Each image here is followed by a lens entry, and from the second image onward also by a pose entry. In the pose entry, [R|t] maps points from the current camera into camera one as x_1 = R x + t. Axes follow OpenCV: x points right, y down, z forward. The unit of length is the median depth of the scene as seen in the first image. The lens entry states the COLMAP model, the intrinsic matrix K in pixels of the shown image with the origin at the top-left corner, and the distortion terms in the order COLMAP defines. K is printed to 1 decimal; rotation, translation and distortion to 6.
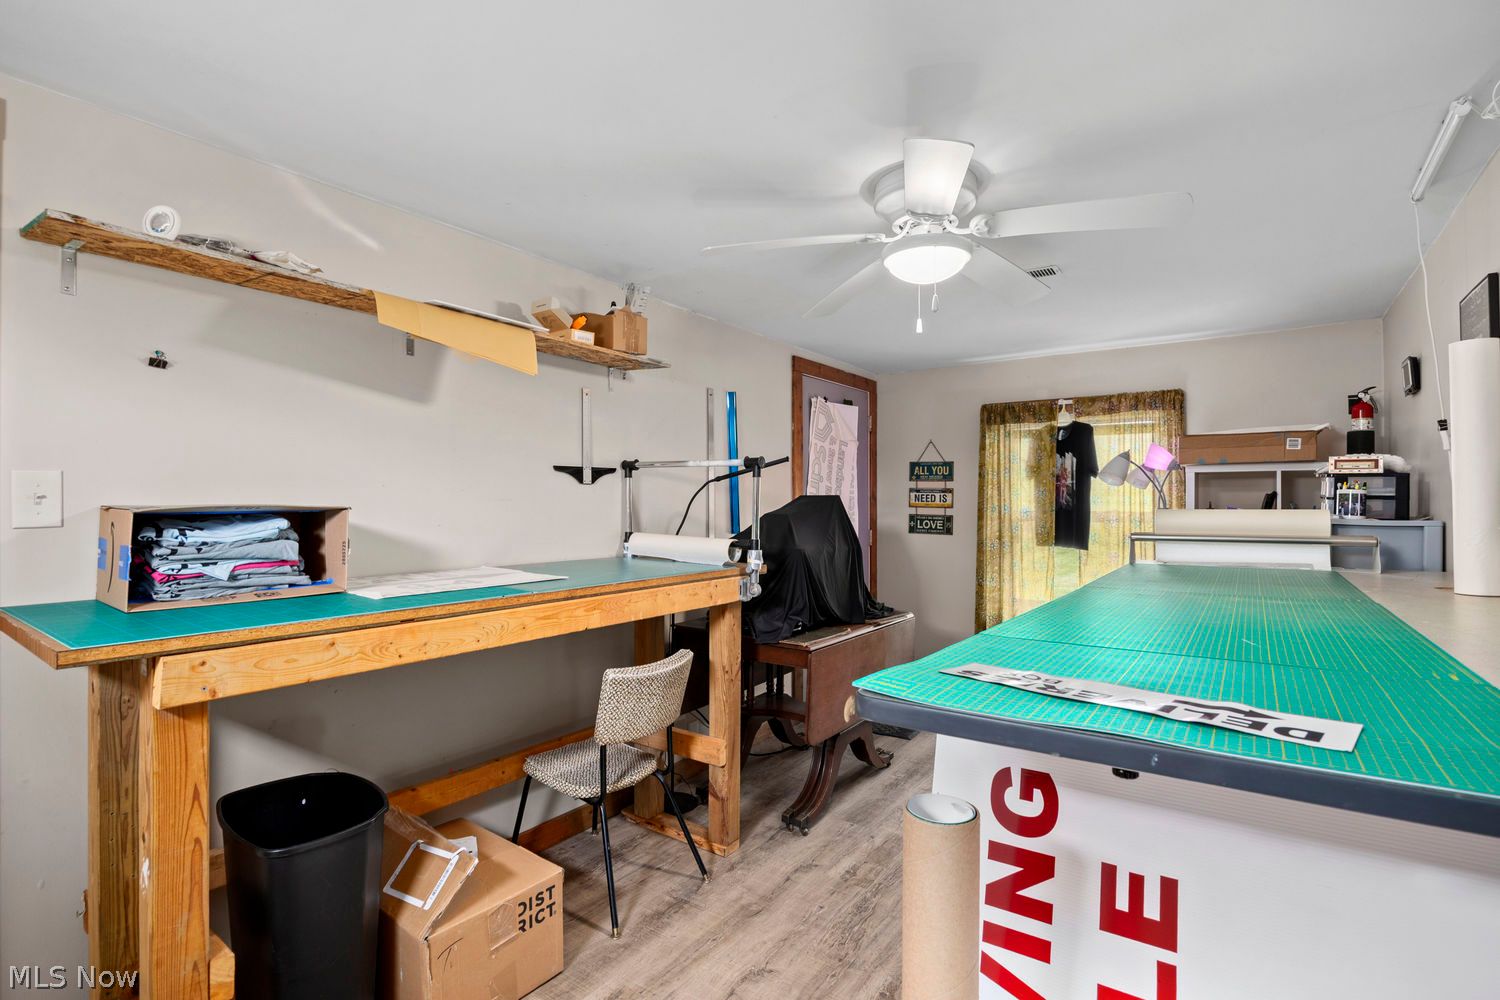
lens RADIAL K [[699.9, 0, 752.5], [0, 699.9, 500.3], [0, 0, 1]] dist [-0.011503, -0.000320]
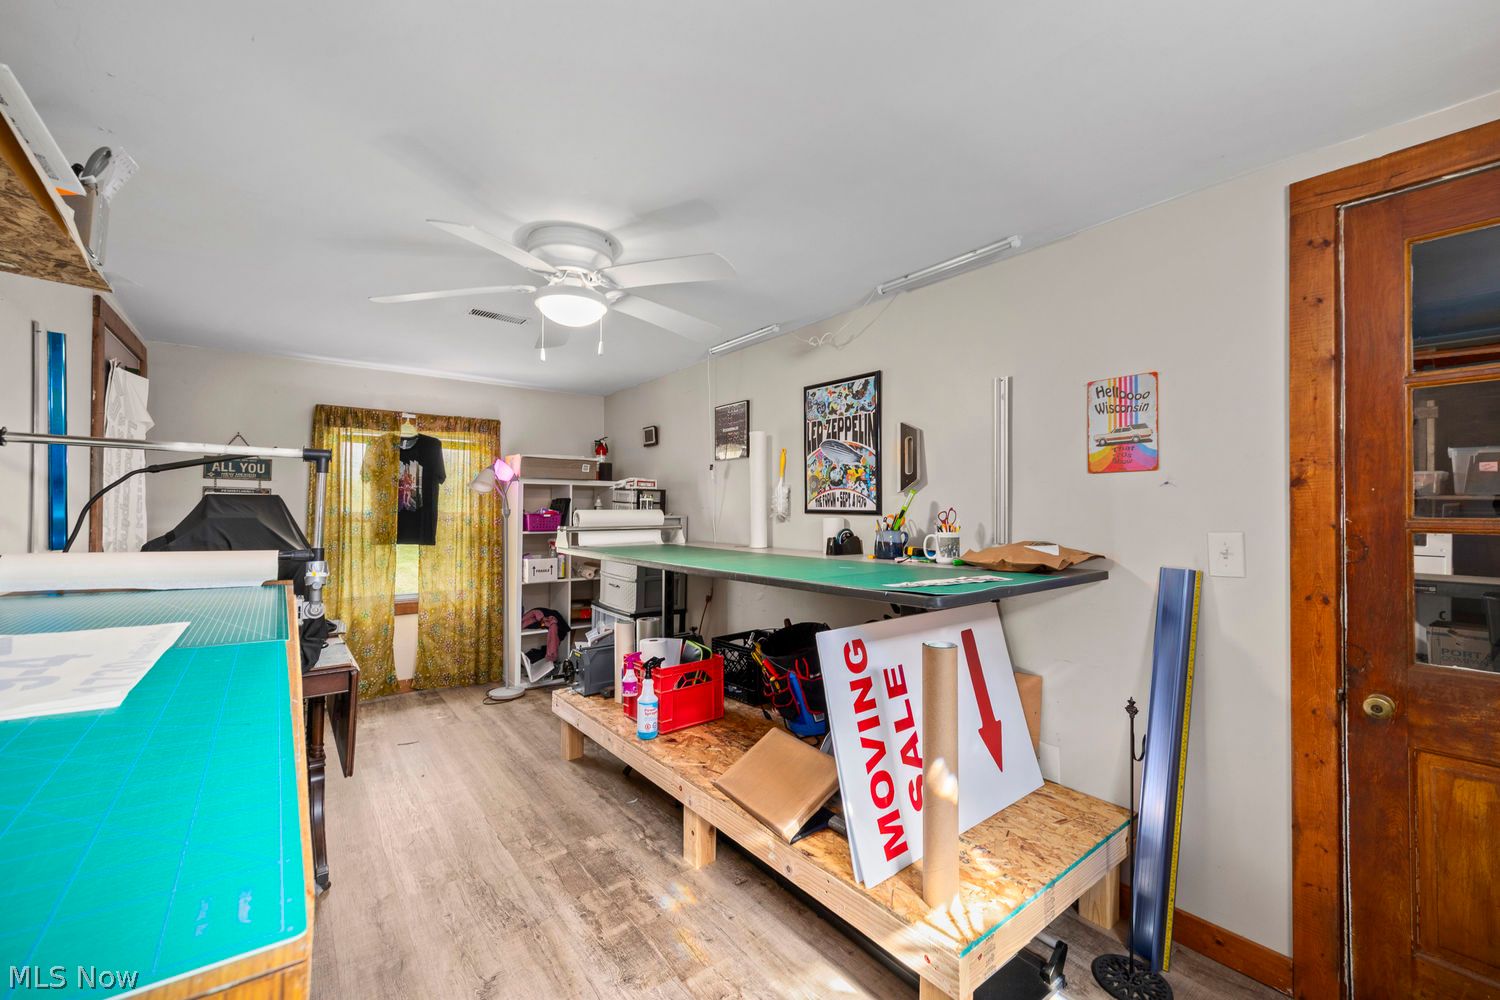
lens RADIAL K [[599.0, 0, 747.4], [0, 599.0, 502.9], [0, 0, 1]] dist [0.000704, 0.000113]
pose [[0.302851, 0.007421, 0.953009, -0.315863], [-0.006490, 0.999963, -0.005724, 0.002318], [-0.953016, -0.004452, 0.302888, 0.186580]]
